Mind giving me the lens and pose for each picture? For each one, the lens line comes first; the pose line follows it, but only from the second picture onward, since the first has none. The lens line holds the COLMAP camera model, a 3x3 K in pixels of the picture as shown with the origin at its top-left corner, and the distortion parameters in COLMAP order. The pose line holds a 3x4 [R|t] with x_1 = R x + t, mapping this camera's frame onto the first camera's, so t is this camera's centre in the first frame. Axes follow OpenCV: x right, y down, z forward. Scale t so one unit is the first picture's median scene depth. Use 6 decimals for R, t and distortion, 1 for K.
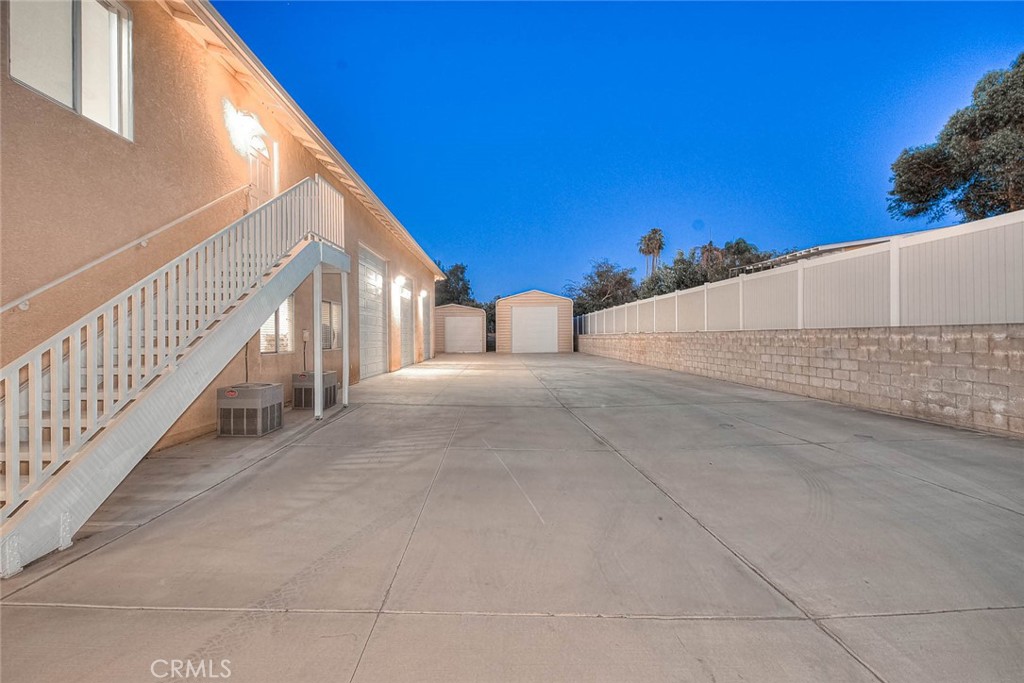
lens RADIAL K [[414.5, 0, 511.0], [0, 414.5, 339.1], [0, 0, 1]] dist [0.004348, -0.000063]
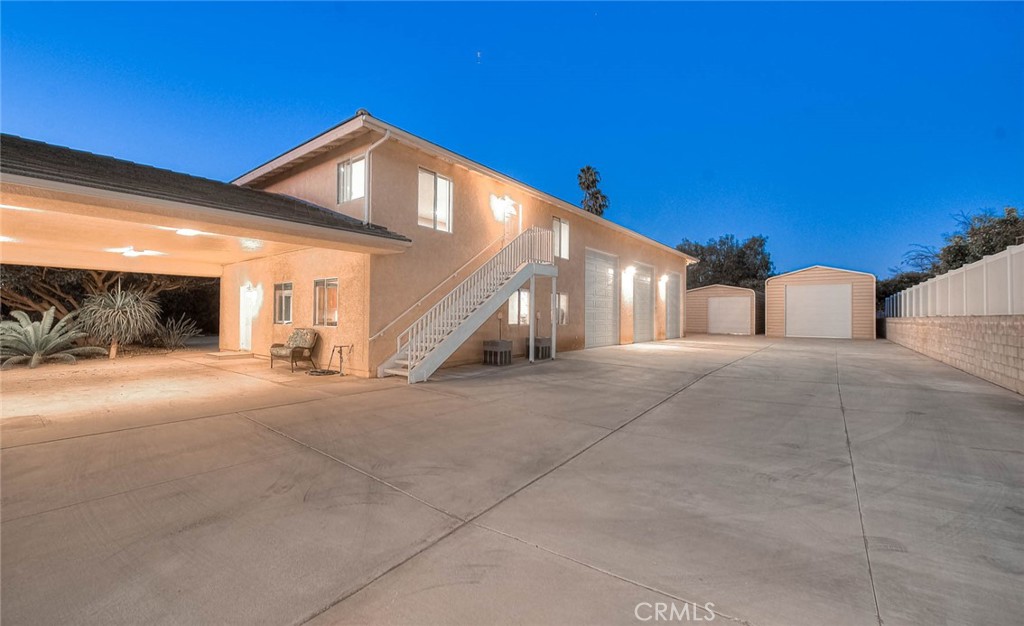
lens RADIAL K [[409.8, 0, 512.3], [0, 409.8, 311.0], [0, 0, 1]] dist [-0.001083, -0.000035]
pose [[0.779147, 0.008180, -0.626788, 0.188441], [-0.019484, 0.999748, -0.011174, -0.001607], [0.626539, 0.020918, 0.779110, -0.137134]]
